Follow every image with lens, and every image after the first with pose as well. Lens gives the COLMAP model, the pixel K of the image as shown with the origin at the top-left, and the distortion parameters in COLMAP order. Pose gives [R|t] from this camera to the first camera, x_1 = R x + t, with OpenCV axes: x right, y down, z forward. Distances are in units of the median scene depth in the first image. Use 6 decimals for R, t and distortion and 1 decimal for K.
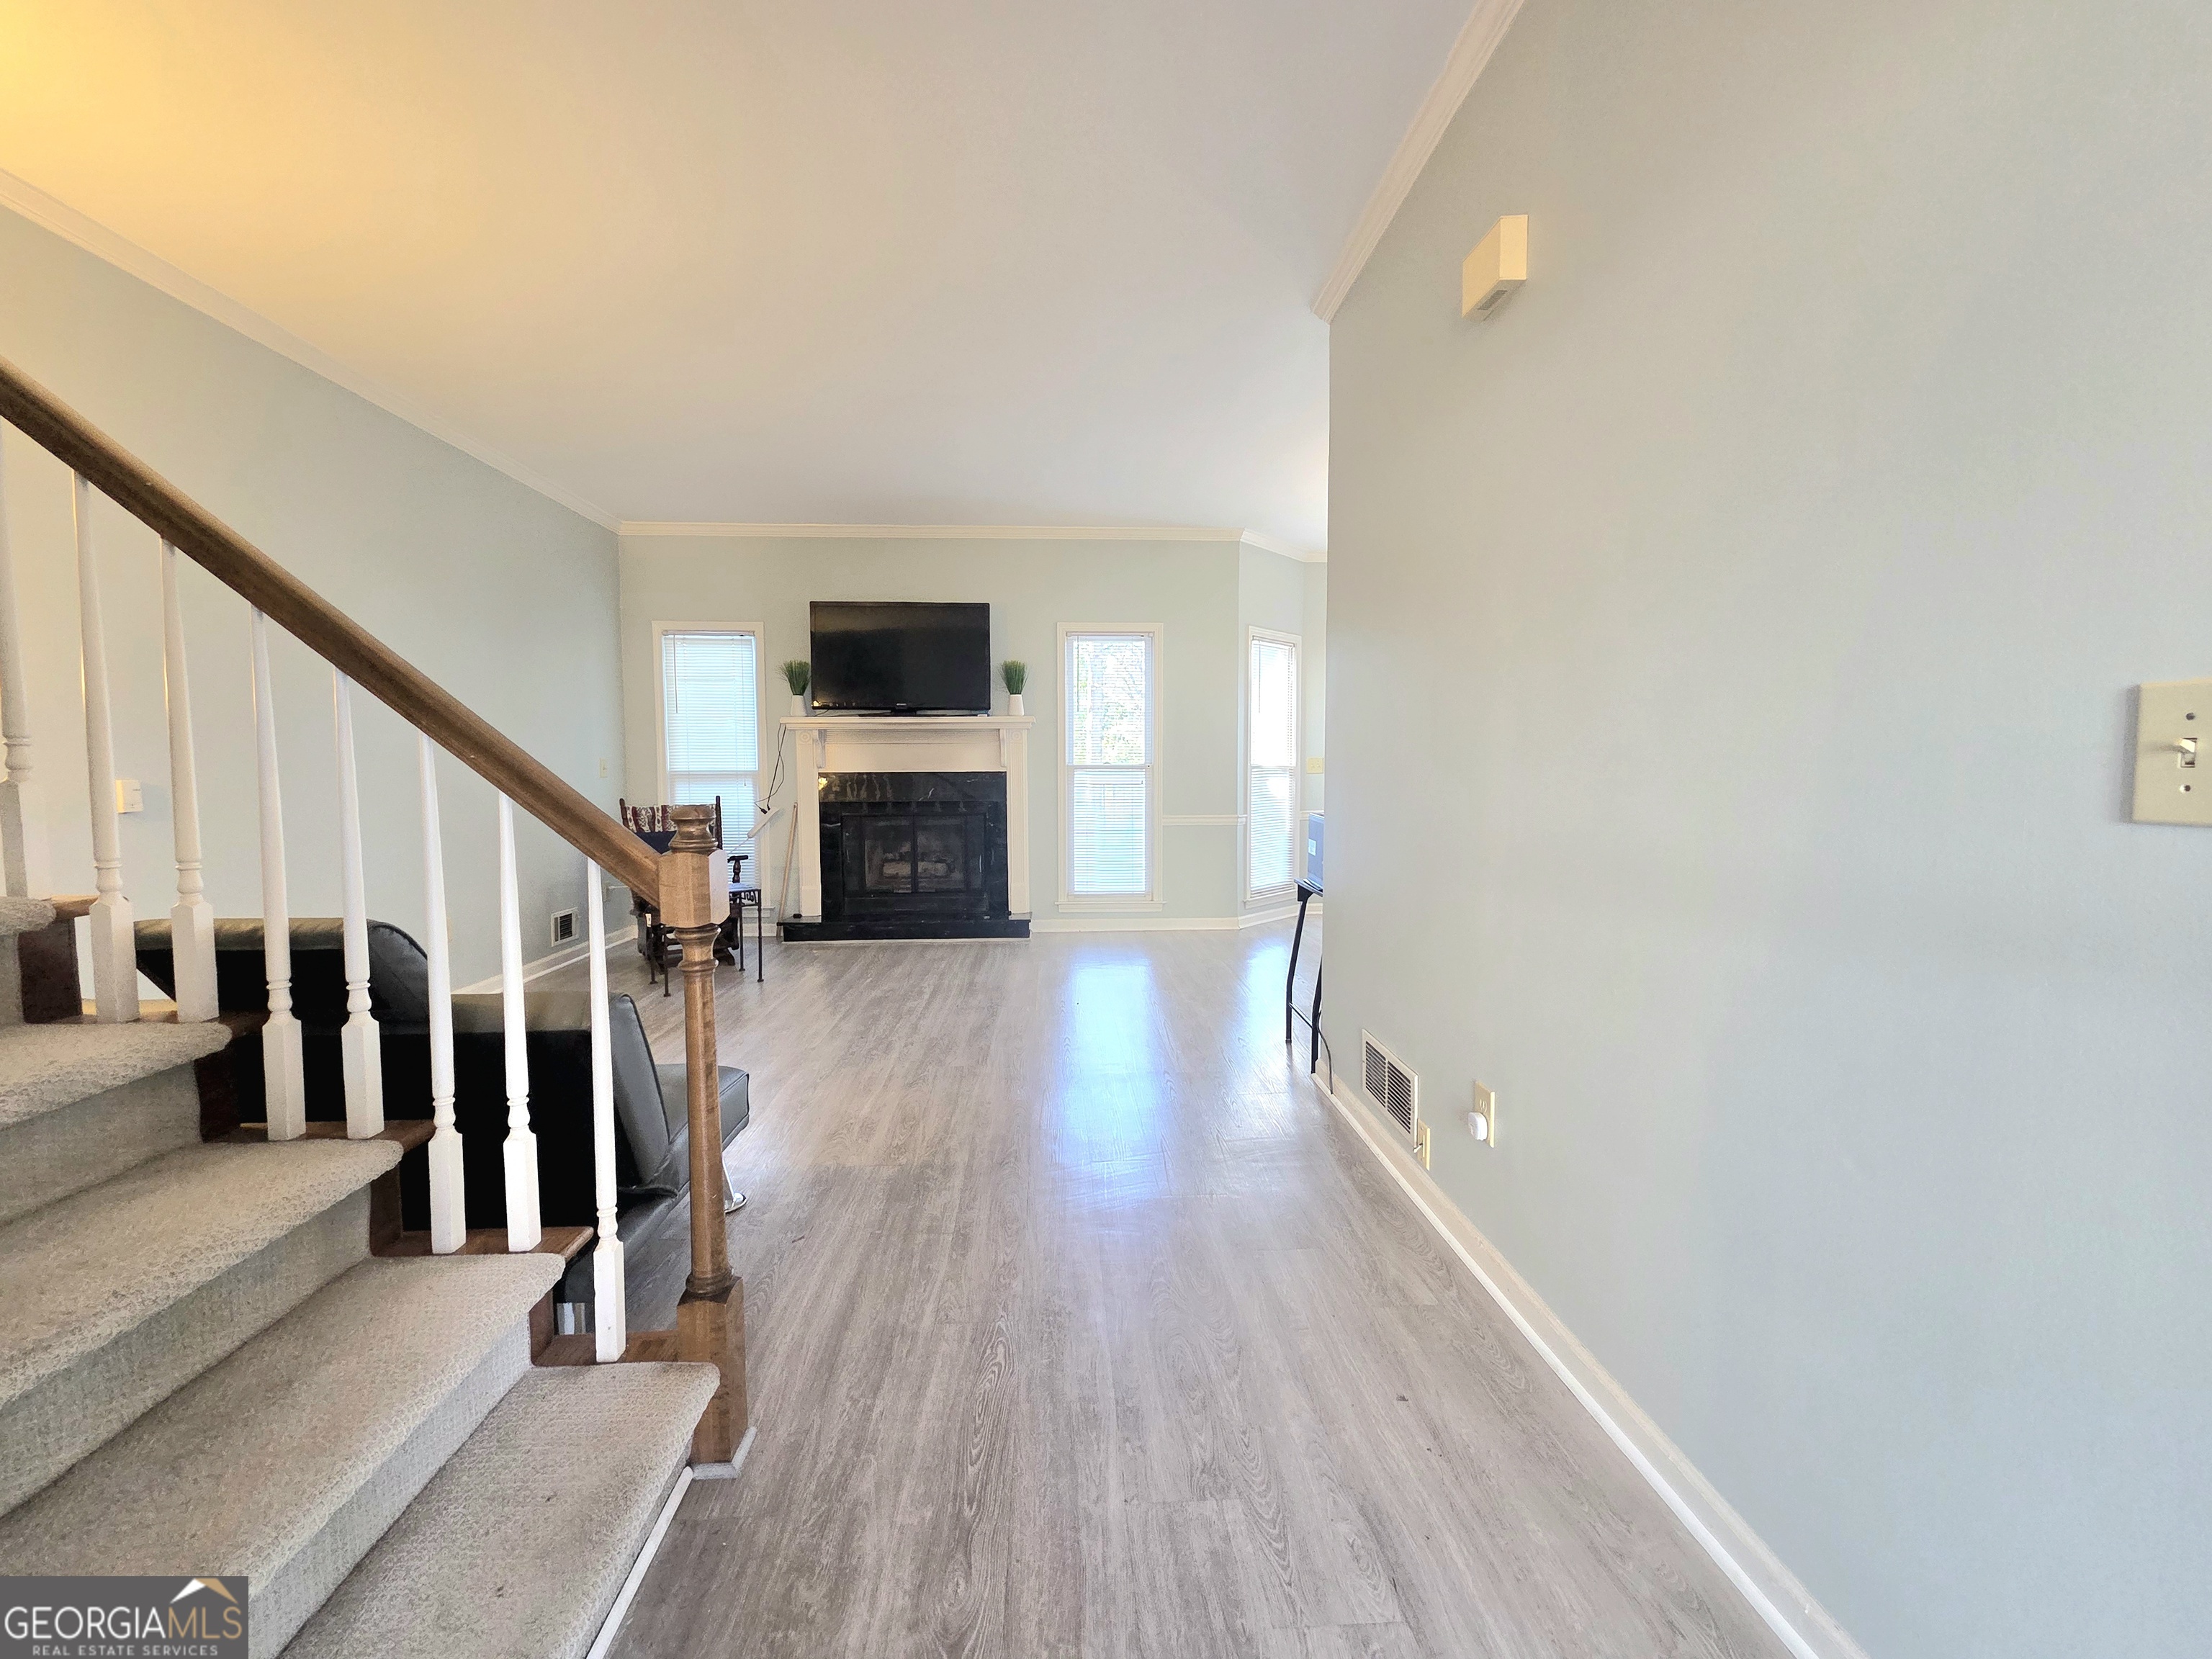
lens RADIAL K [[892.6, 0, 1100.0], [0, 892.6, 825.9], [0, 0, 1]] dist [0.001721, -0.000665]
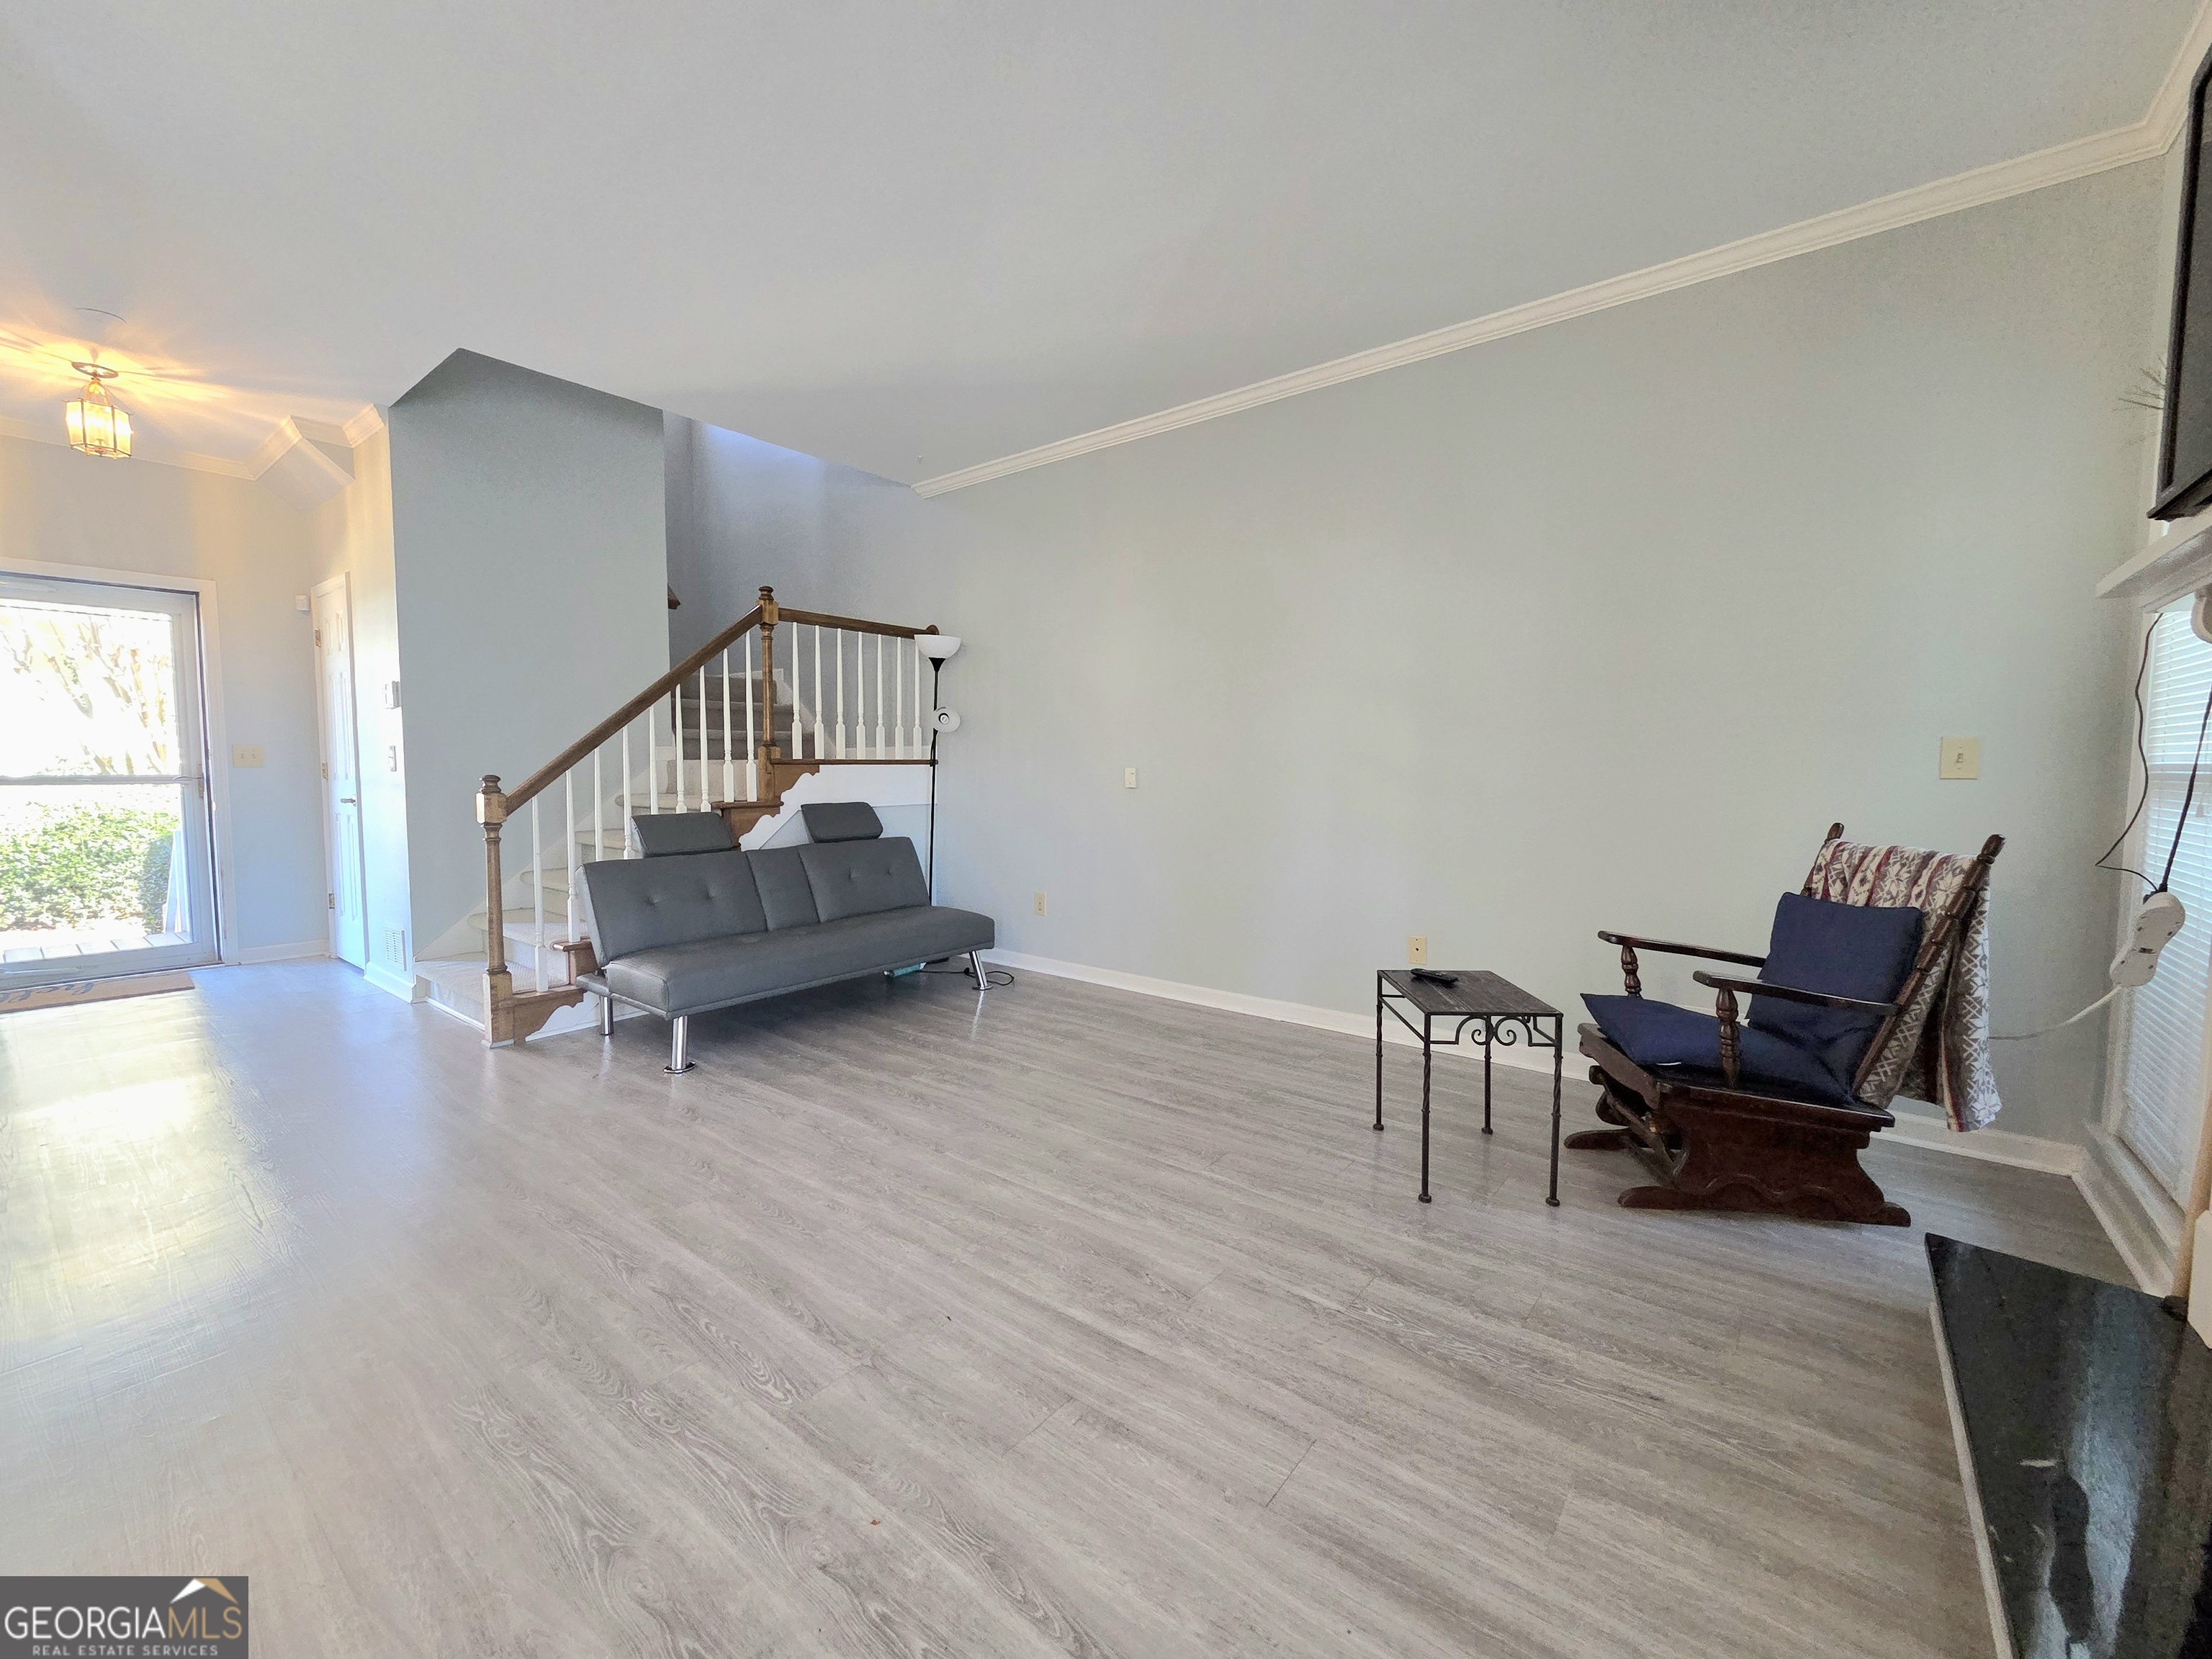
lens RADIAL K [[898.7, 0, 1106.0], [0, 898.7, 829.5], [0, 0, 1]] dist [0.004521, -0.000046]
pose [[-0.659883, 0.055532, -0.749313, 0.069833], [-0.048326, 0.992063, 0.116080, -0.057923], [0.749813, 0.112811, -0.651962, 0.927296]]
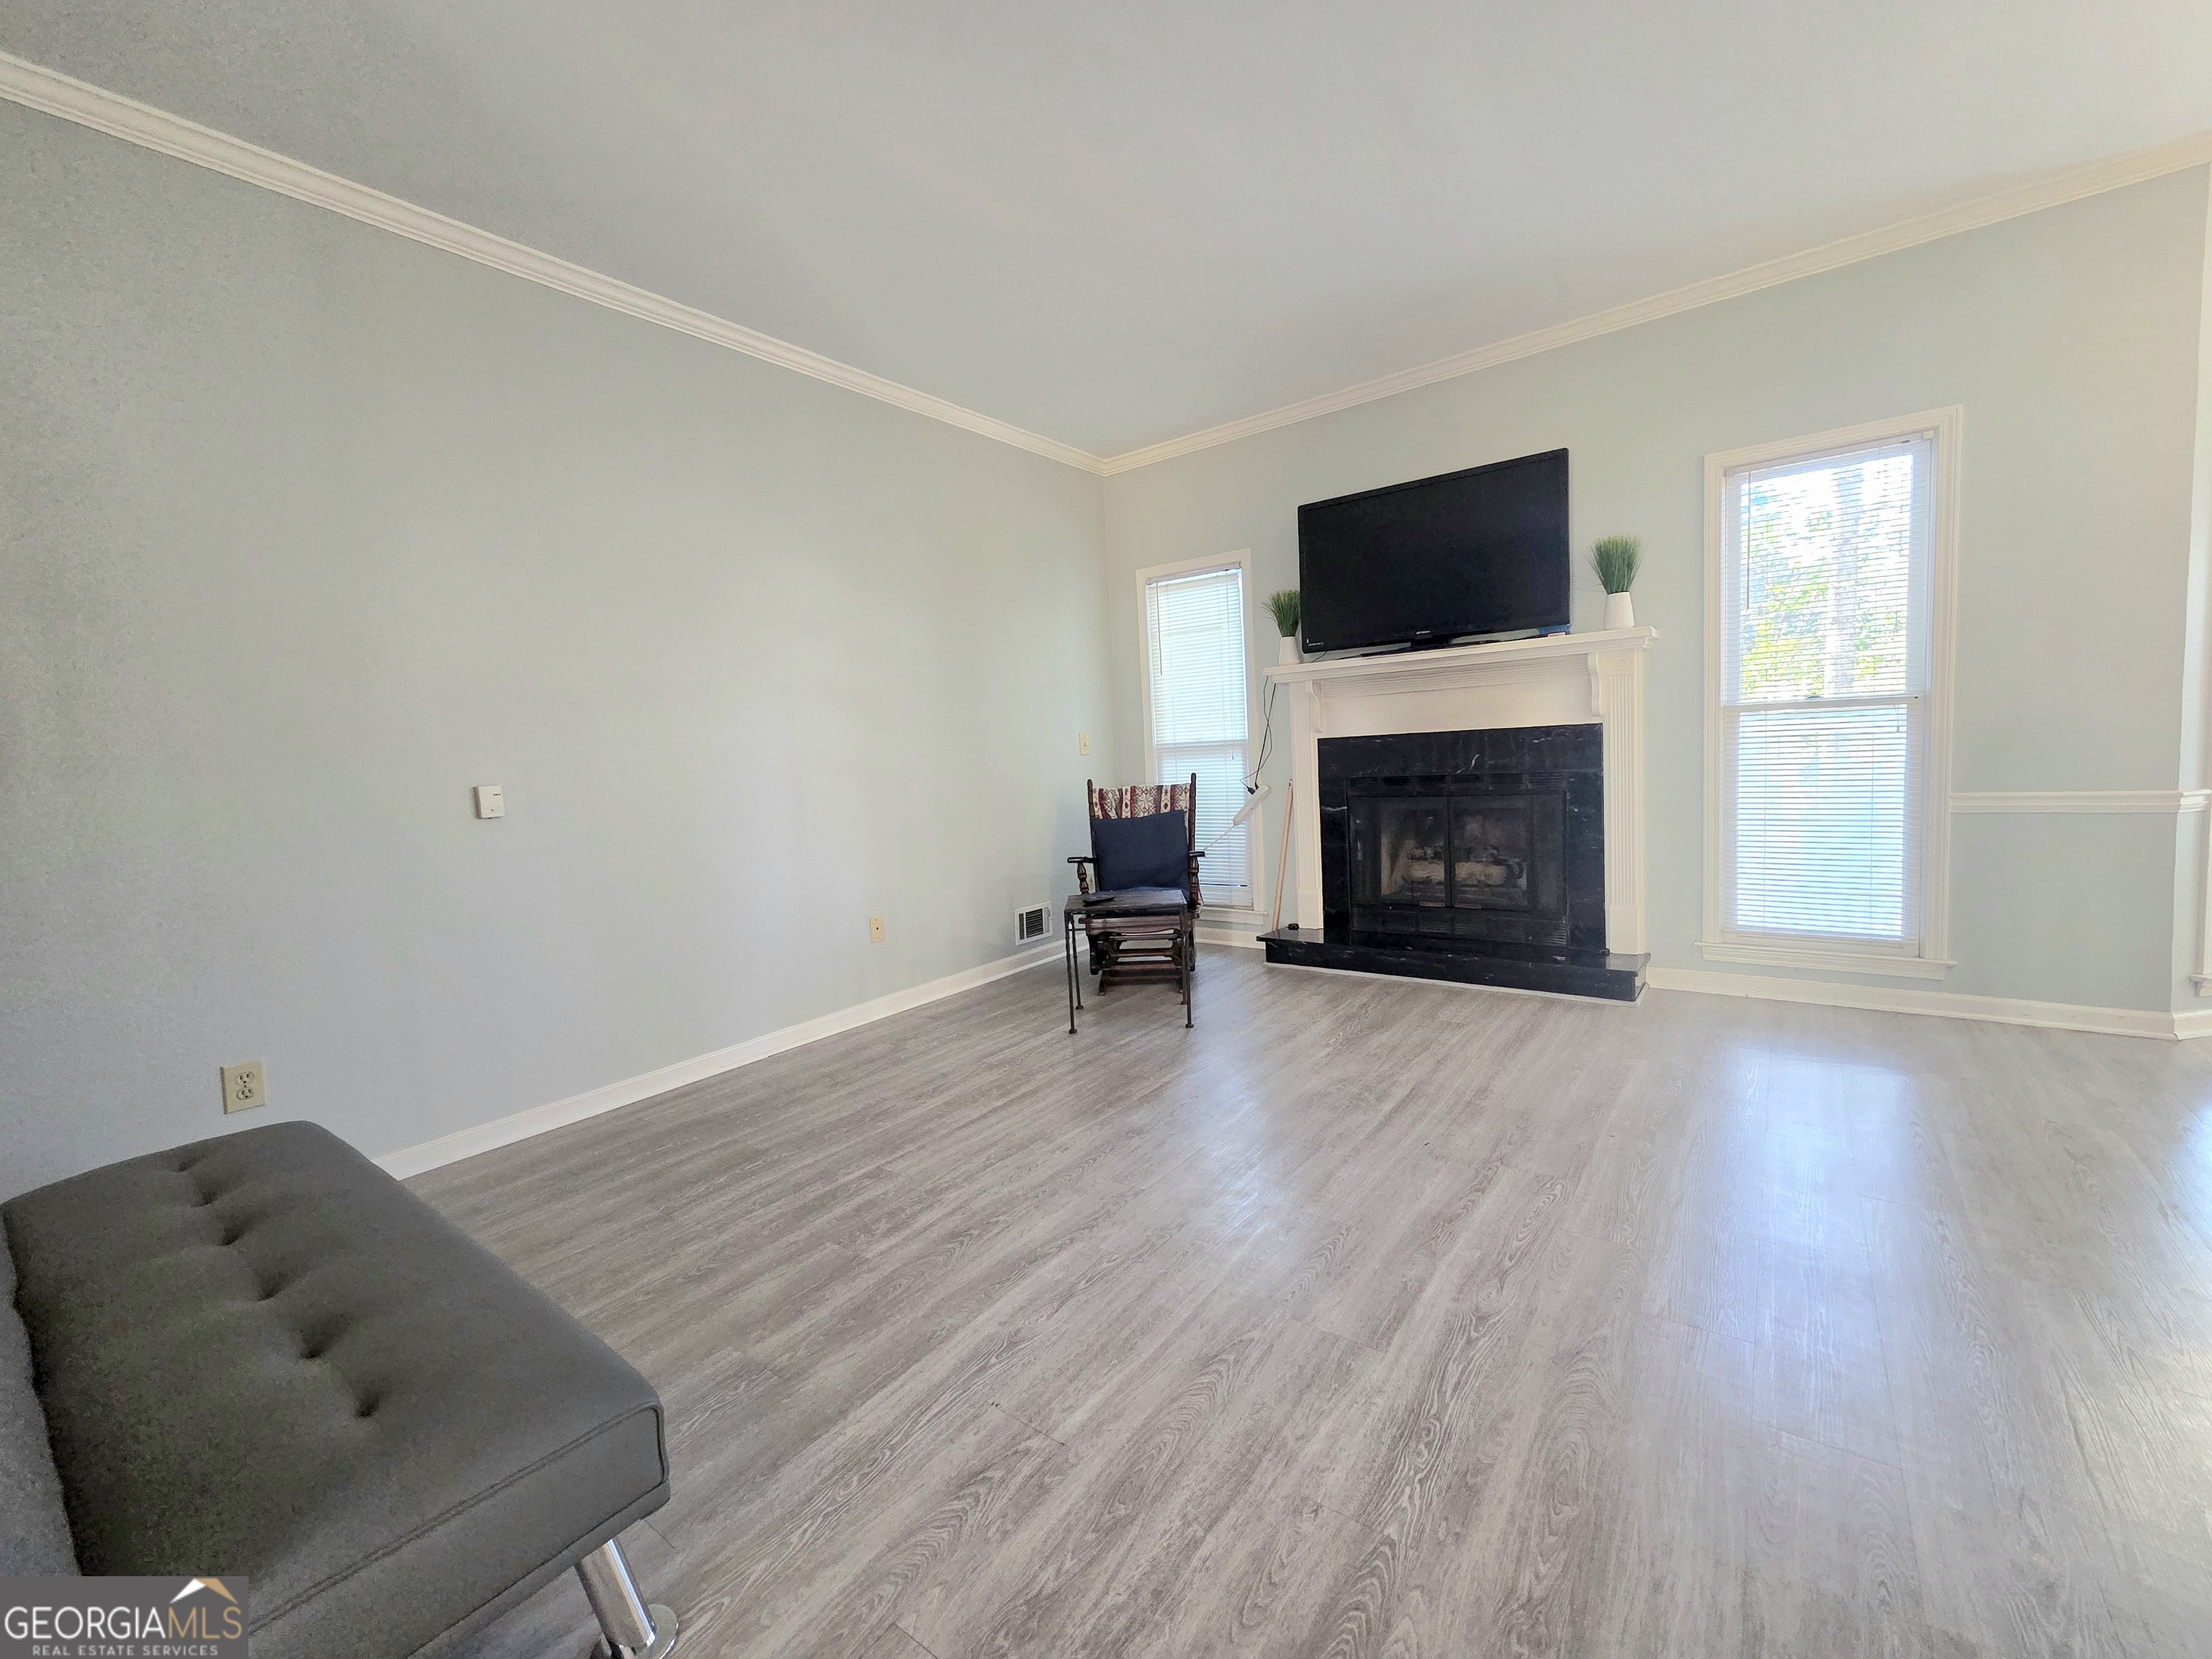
lens RADIAL K [[898.6, 0, 1099.6], [0, 898.6, 825.3], [0, 0, 1]] dist [0.004641, -0.000485]
pose [[0.761022, 0.018339, -0.648466, 0.035302], [0.009358, 0.999186, 0.039239, -0.018288], [0.648658, -0.035930, 0.760231, 0.309379]]
